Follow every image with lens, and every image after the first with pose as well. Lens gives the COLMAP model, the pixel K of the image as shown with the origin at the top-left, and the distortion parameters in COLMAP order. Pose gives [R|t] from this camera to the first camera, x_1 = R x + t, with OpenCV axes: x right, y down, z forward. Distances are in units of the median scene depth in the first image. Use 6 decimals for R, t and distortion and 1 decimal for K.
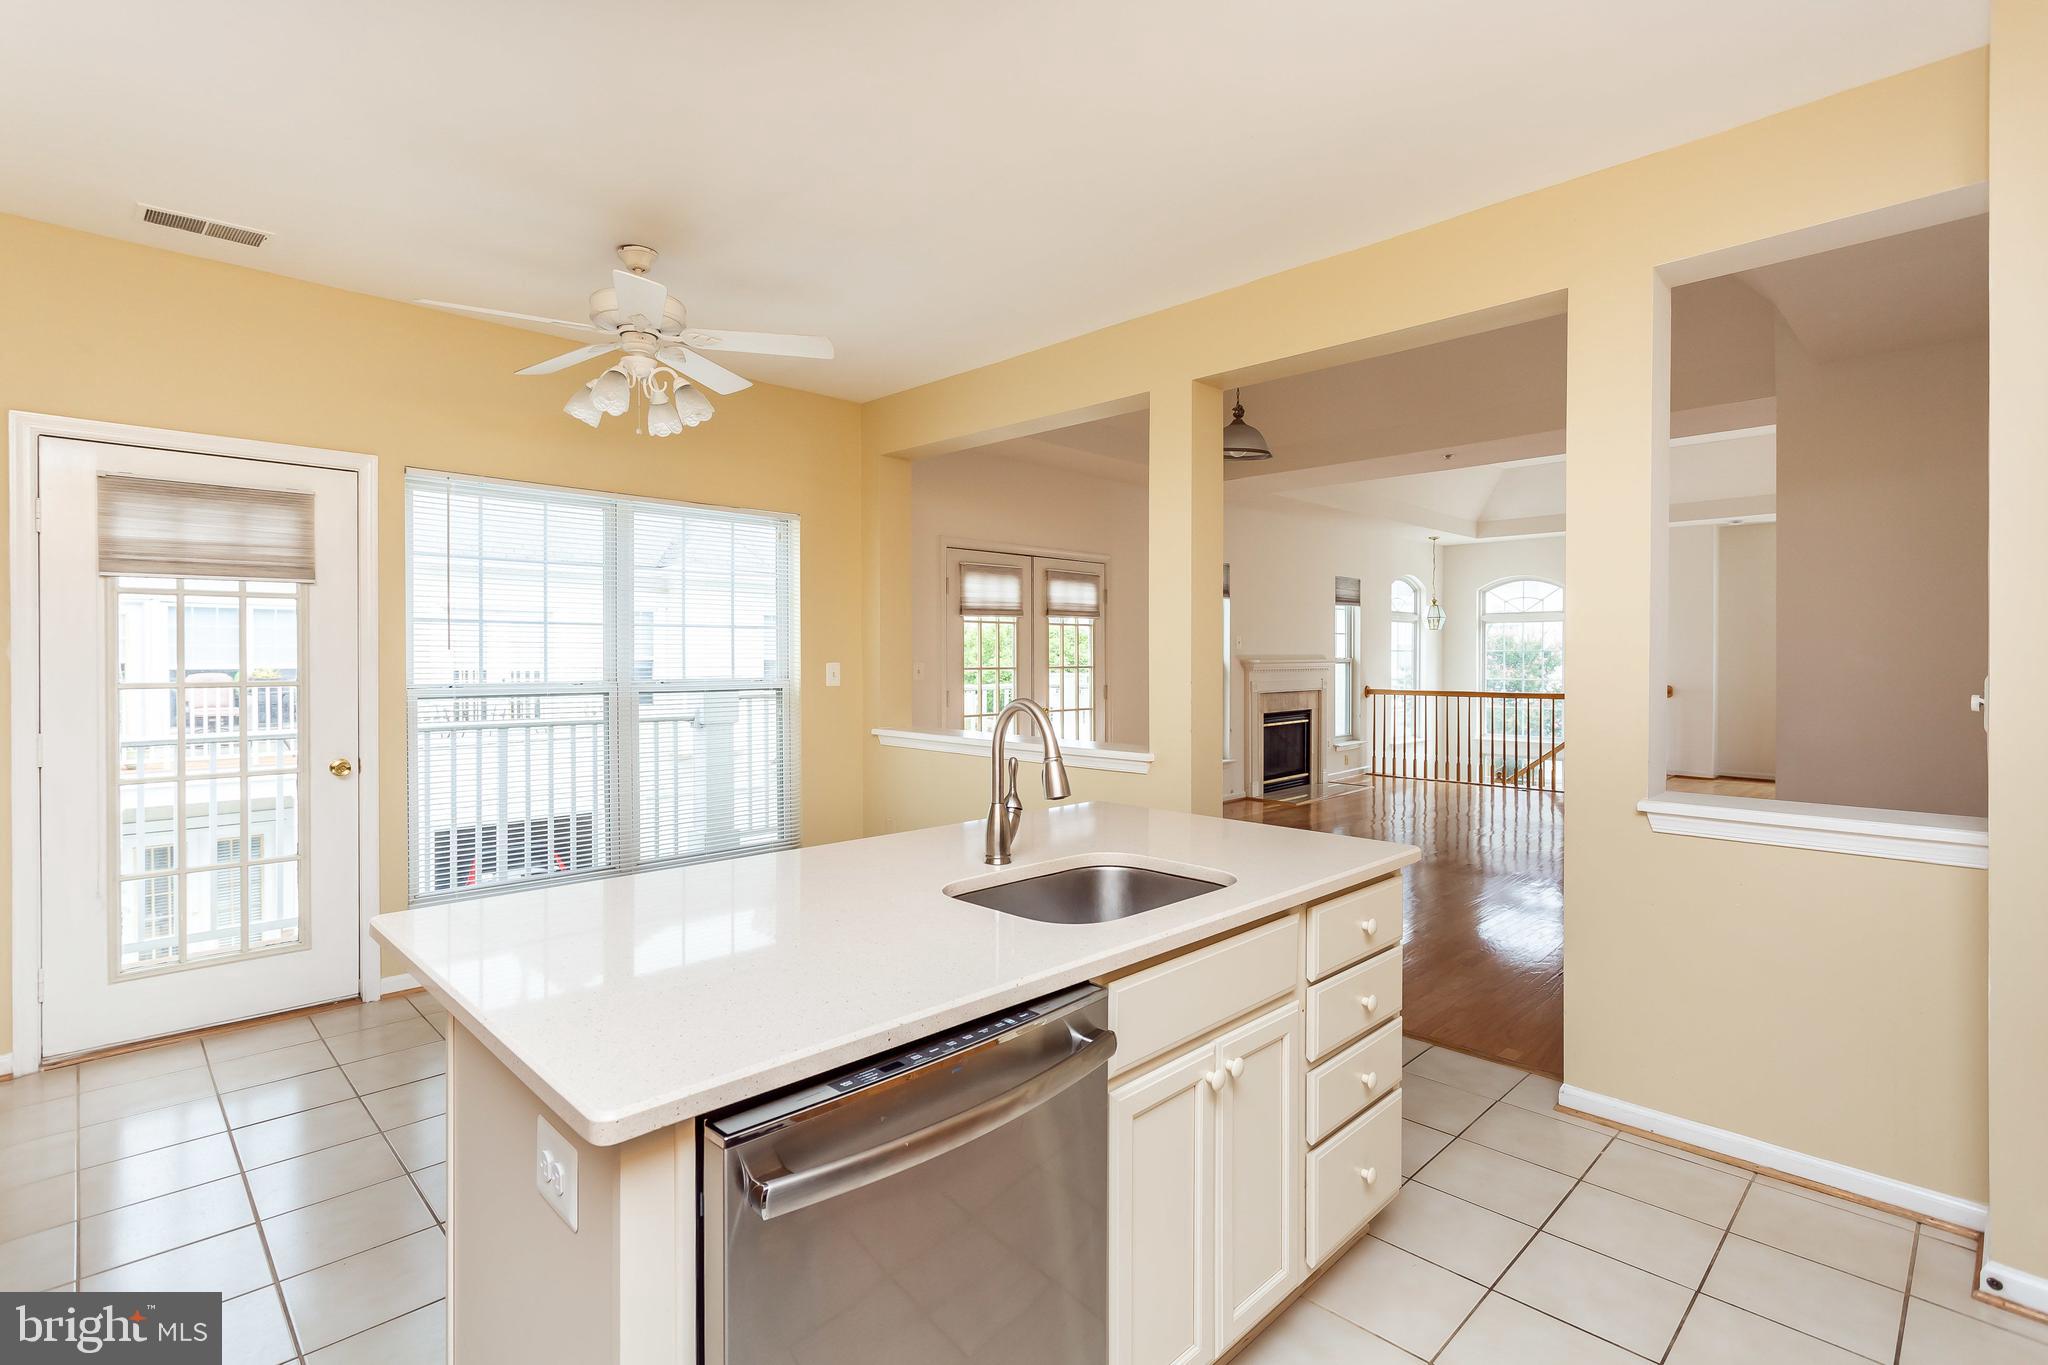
lens RADIAL K [[955.1, 0, 982.1], [0, 955.1, 667.3], [0, 0, 1]] dist [-0.002070, -0.000023]
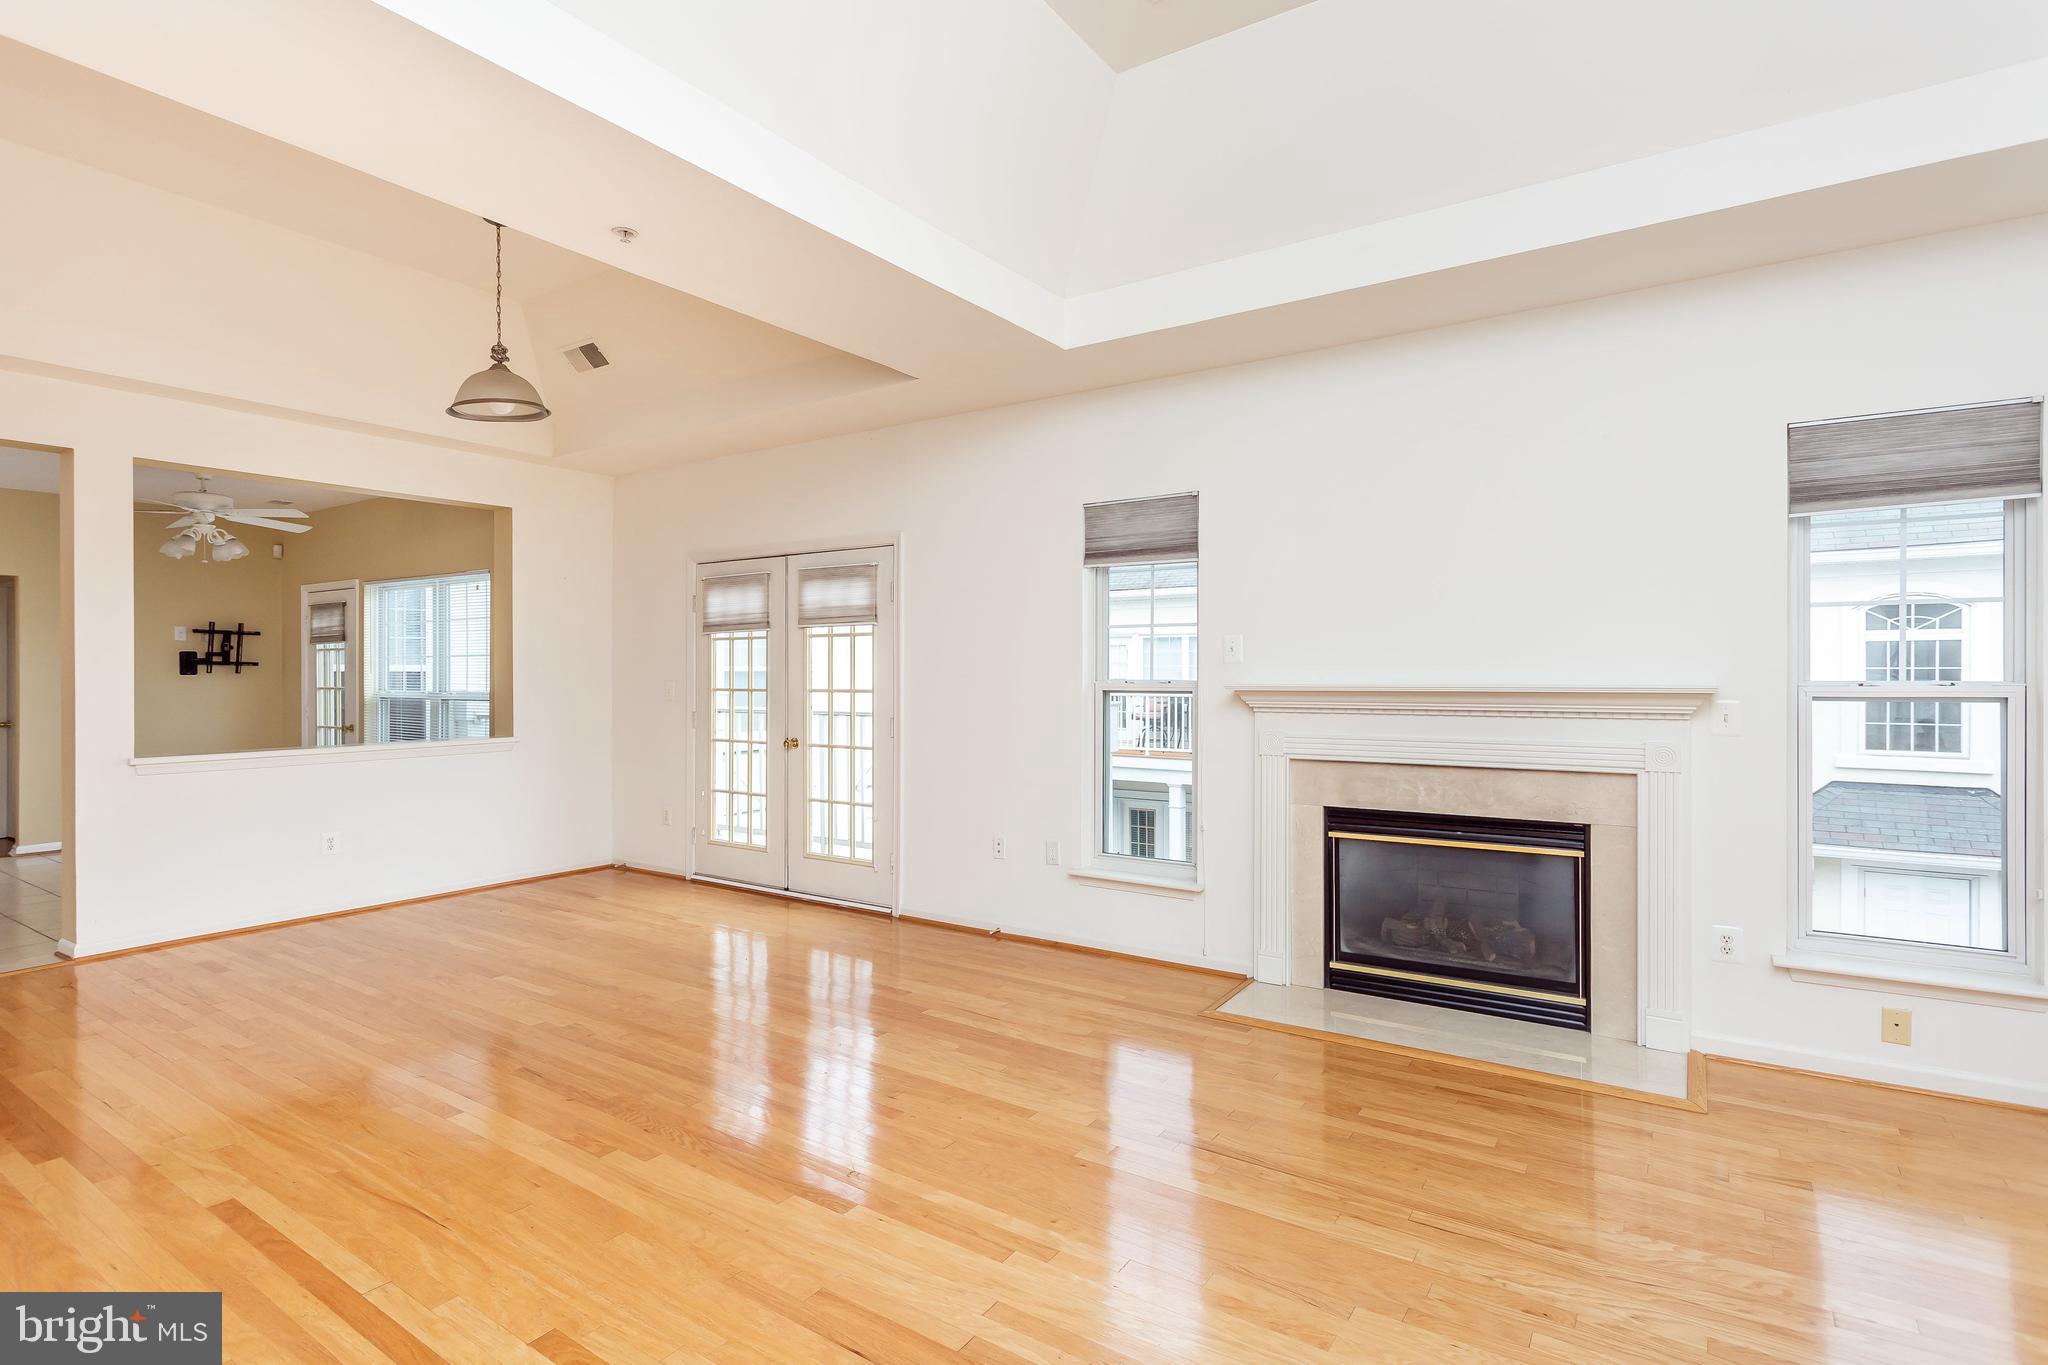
lens RADIAL K [[959.3, 0, 1045.3], [0, 959.3, 675.8], [0, 0, 1]] dist [0.003676, -0.000197]
pose [[0.241805, 0.006965, -0.970300, 0.758764], [-0.007581, 0.999957, 0.005288, -0.014692], [0.970295, 0.006077, 0.241847, 0.839084]]
